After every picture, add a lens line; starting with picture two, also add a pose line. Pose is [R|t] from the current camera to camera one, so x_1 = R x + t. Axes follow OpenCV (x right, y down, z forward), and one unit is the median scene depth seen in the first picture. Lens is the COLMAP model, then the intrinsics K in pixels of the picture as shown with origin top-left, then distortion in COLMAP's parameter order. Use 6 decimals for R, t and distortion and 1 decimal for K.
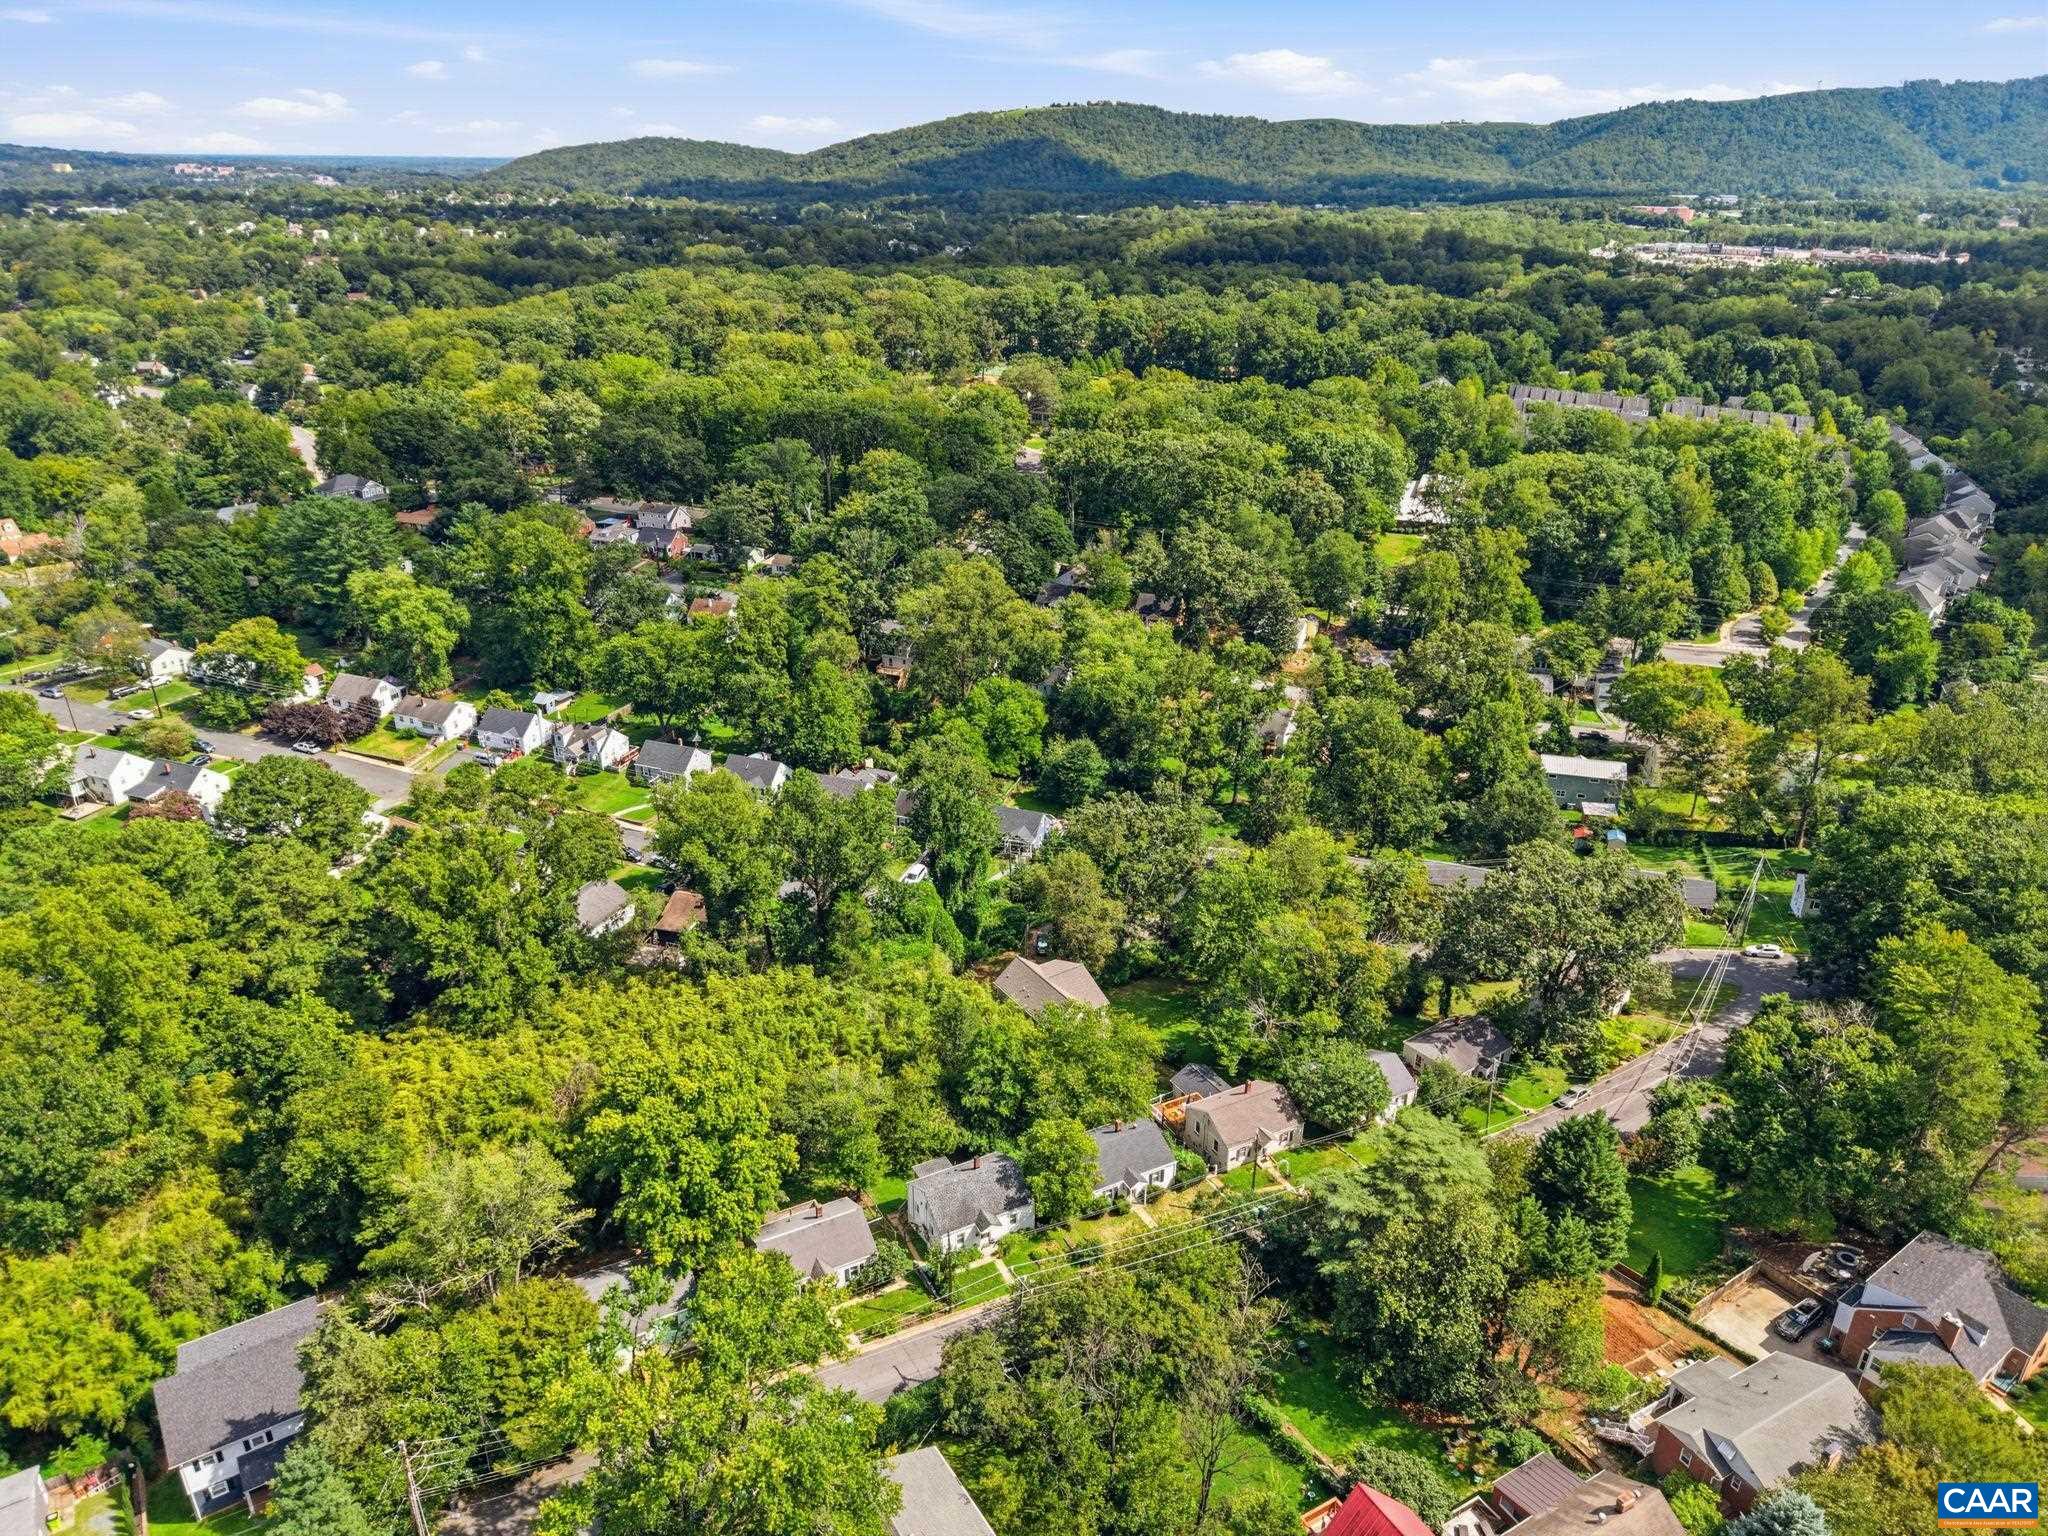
lens RADIAL K [[1379.5, 0, 1024.0], [0, 1379.5, 768.0], [0, 0, 1]] dist [0.008407, -0.004451]
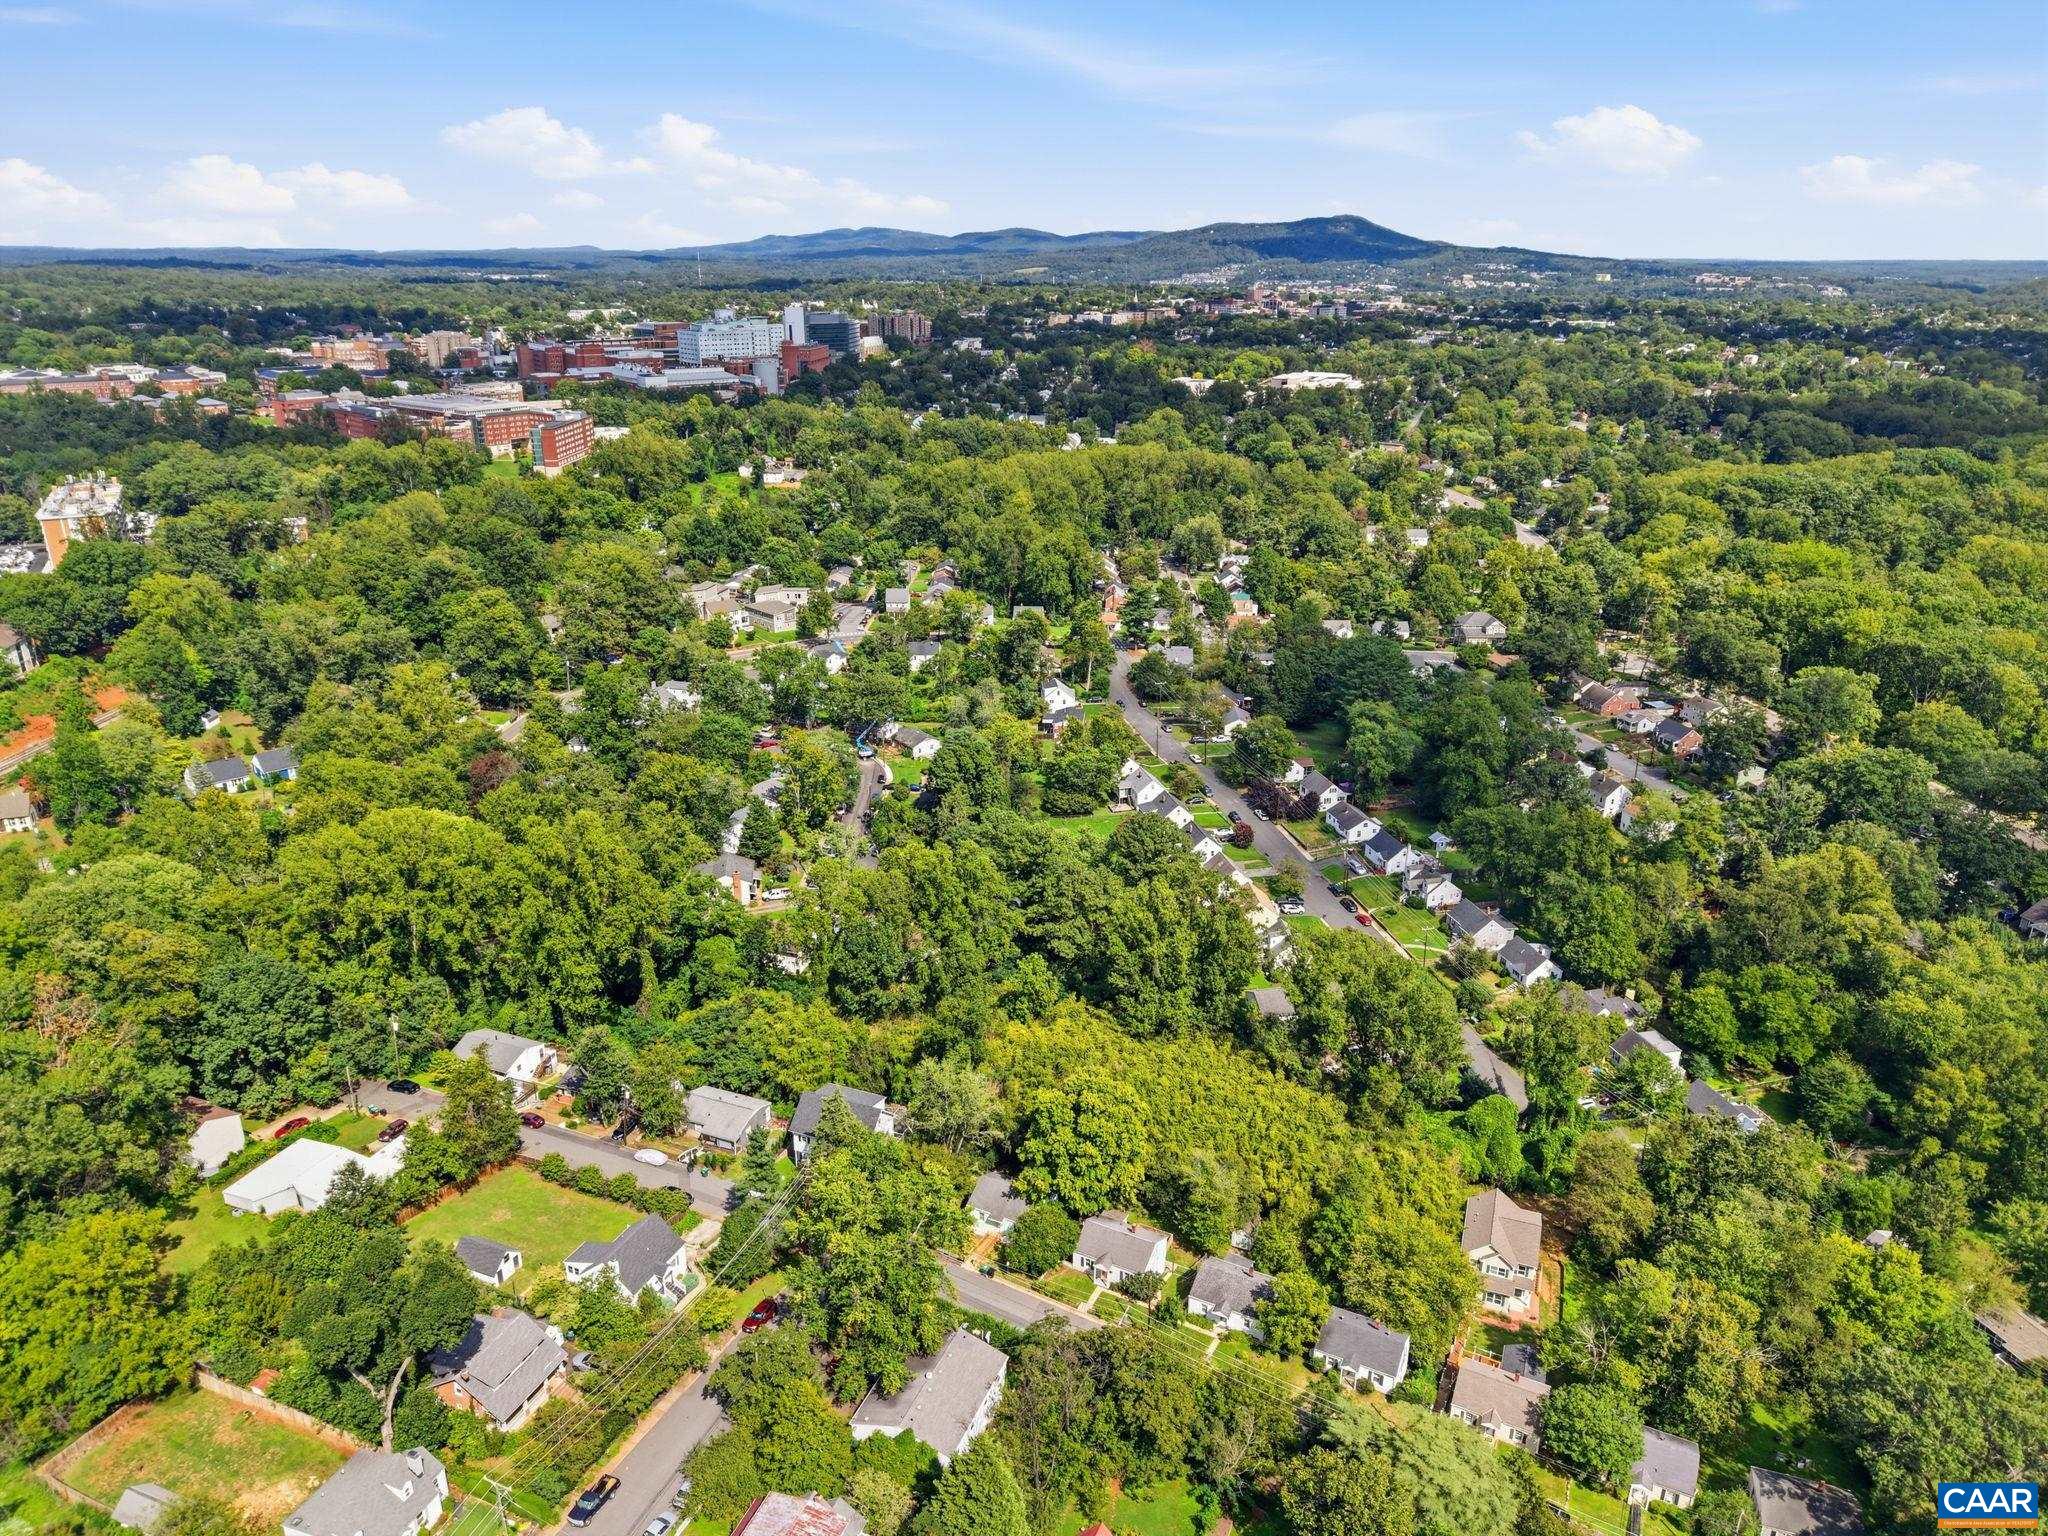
lens RADIAL K [[1379.5, 0, 1024.0], [0, 1379.5, 768.0], [0, 0, 1]] dist [0.008407, -0.004451]
pose [[0.576361, 0.280704, -0.767472, 0.351245], [-0.328792, 0.939440, 0.096684, -0.106284], [0.748134, 0.196614, 0.633750, -0.036671]]
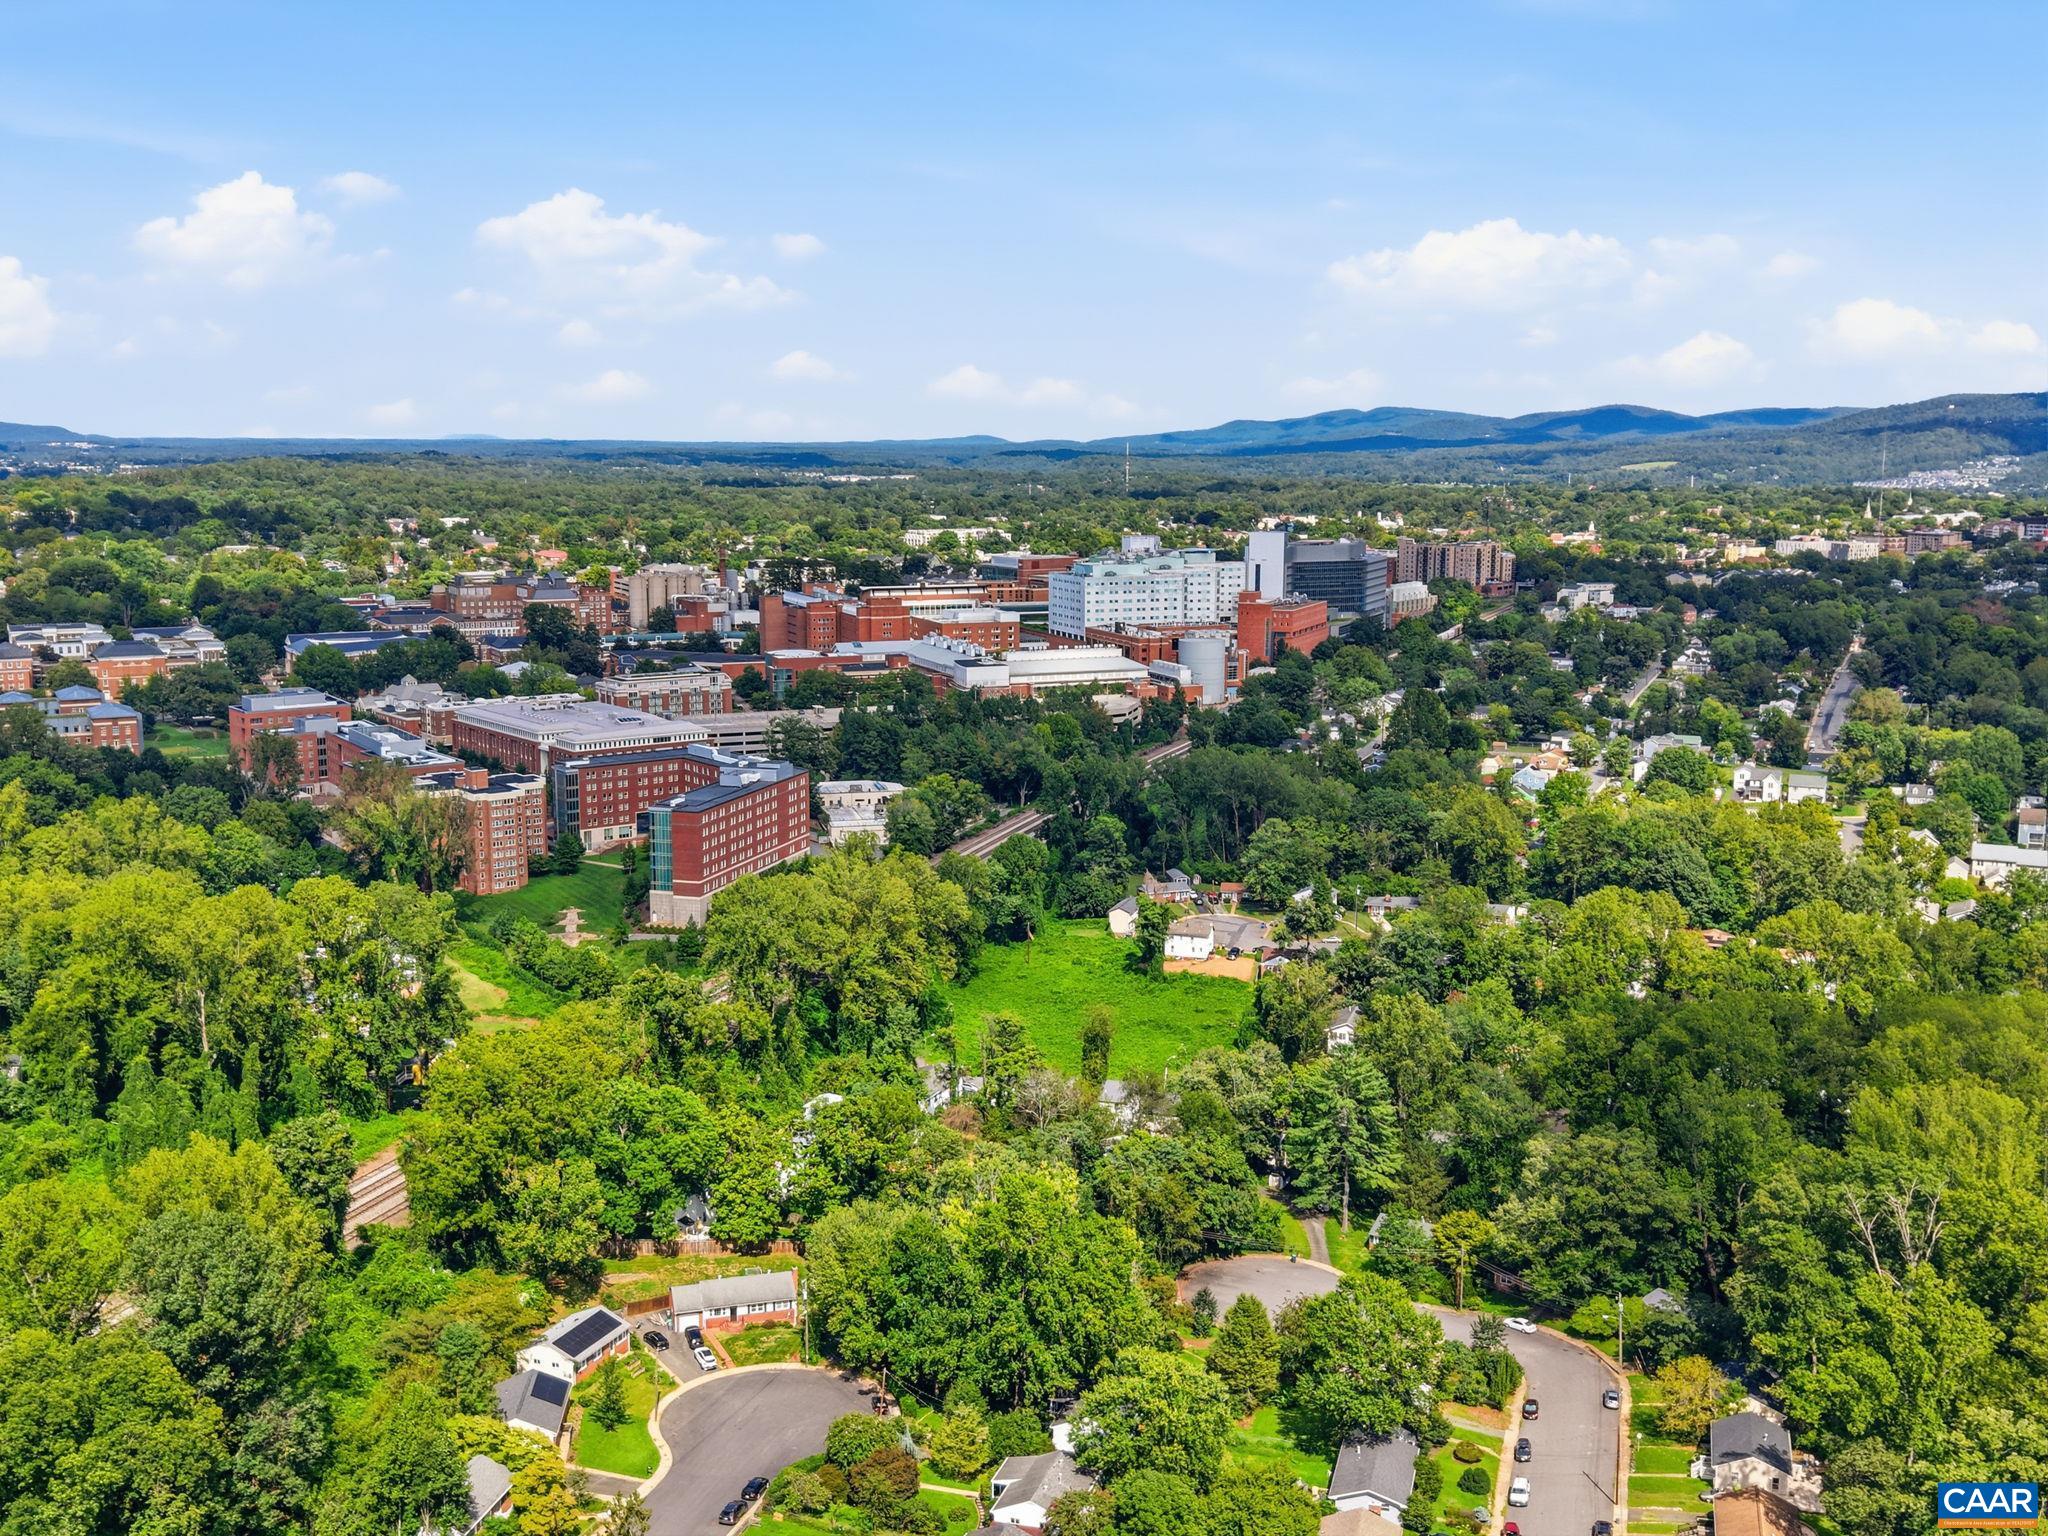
lens RADIAL K [[2087.9, 0, 1024.0], [0, 2087.9, 768.0], [0, 0, 1]] dist [0.171398, -0.569994]
pose [[0.336350, 0.136451, -0.931799, -0.795770], [-0.376987, 0.926218, -0.000447, -0.323972], [0.862988, 0.351427, 0.362974, 0.483464]]
